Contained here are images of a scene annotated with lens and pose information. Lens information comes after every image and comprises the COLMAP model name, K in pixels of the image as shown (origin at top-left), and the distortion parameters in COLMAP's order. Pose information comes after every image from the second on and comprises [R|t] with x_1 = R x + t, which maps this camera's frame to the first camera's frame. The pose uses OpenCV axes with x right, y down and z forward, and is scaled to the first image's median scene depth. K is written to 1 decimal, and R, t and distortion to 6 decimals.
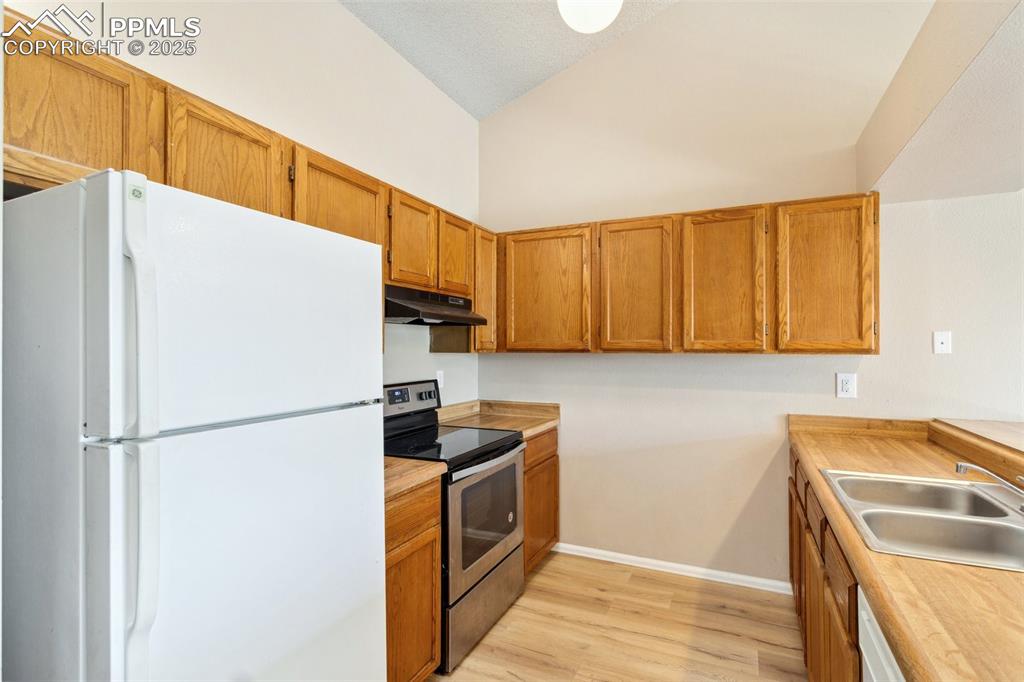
lens RADIAL K [[488.7, 0, 520.6], [0, 488.7, 348.0], [0, 0, 1]] dist [0.004155, 0.002647]
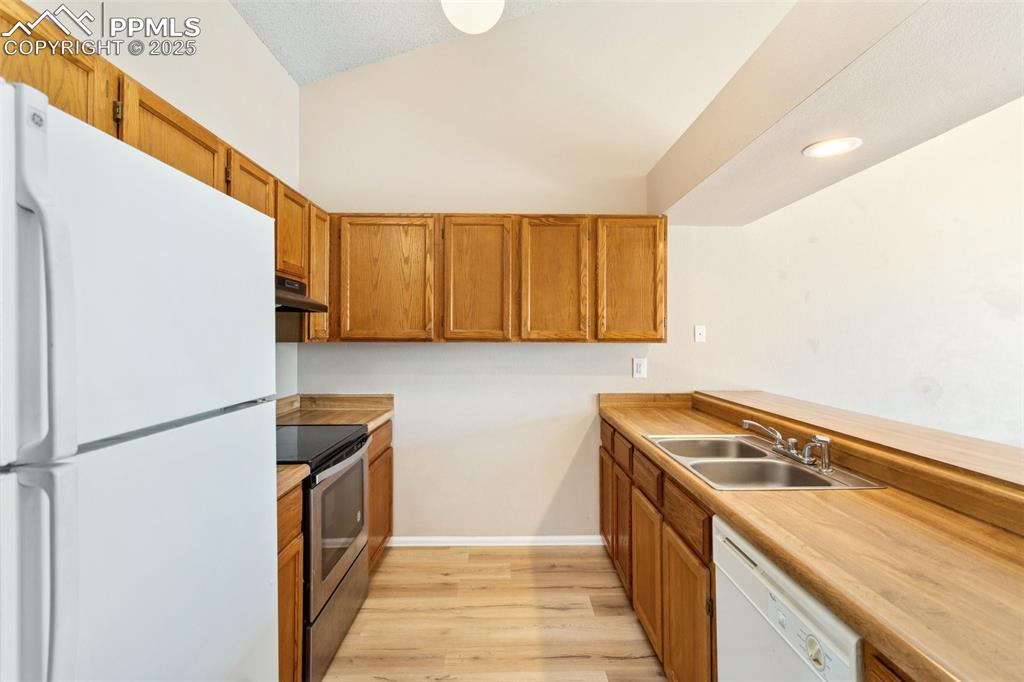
lens RADIAL K [[488.7, 0, 515.9], [0, 488.7, 336.4], [0, 0, 1]] dist [0.004155, 0.002647]
pose [[0.901480, 0.002718, 0.432812, -0.159706], [-0.001755, 0.999995, -0.002625, 0.000536], [-0.432817, 0.001606, 0.901480, 0.018250]]
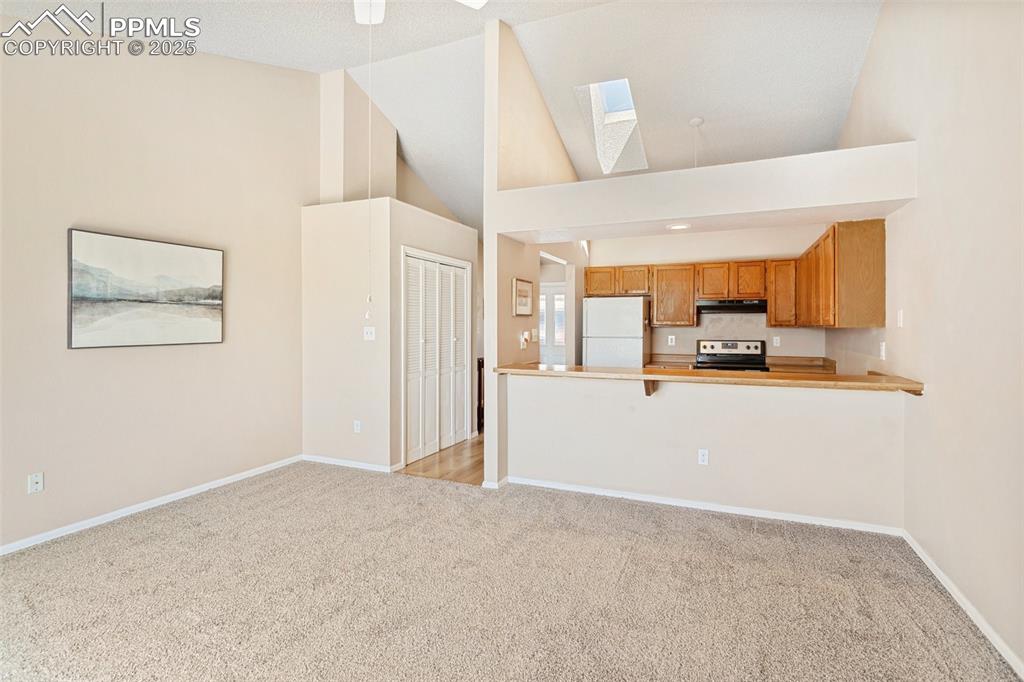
lens RADIAL K [[488.7, 0, 515.1], [0, 488.7, 326.1], [0, 0, 1]] dist [0.004155, 0.002647]
pose [[0.023240, -0.000720, -0.999730, 2.050903], [-0.004328, 0.999990, -0.000821, 0.014015], [0.999721, 0.004345, 0.023236, -0.048684]]
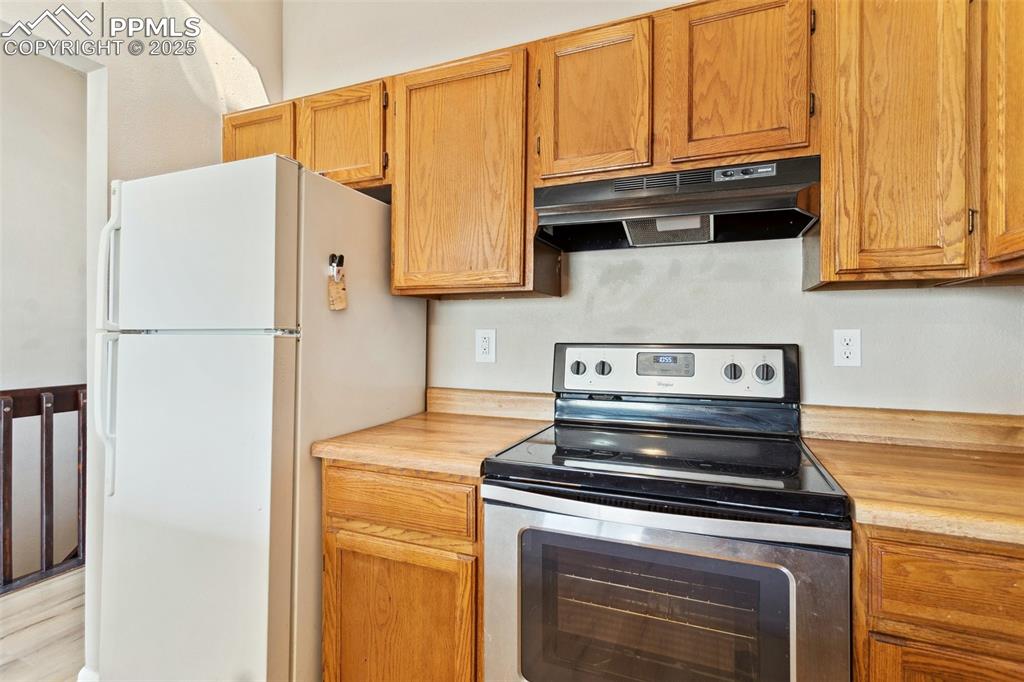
lens RADIAL K [[488.7, 0, 510.9], [0, 488.7, 334.0], [0, 0, 1]] dist [0.004155, 0.002647]
pose [[0.034547, 0.002441, -0.999400, 0.354153], [-0.003634, 0.999991, 0.002317, 0.062205], [0.999396, 0.003552, 0.034556, 0.813058]]
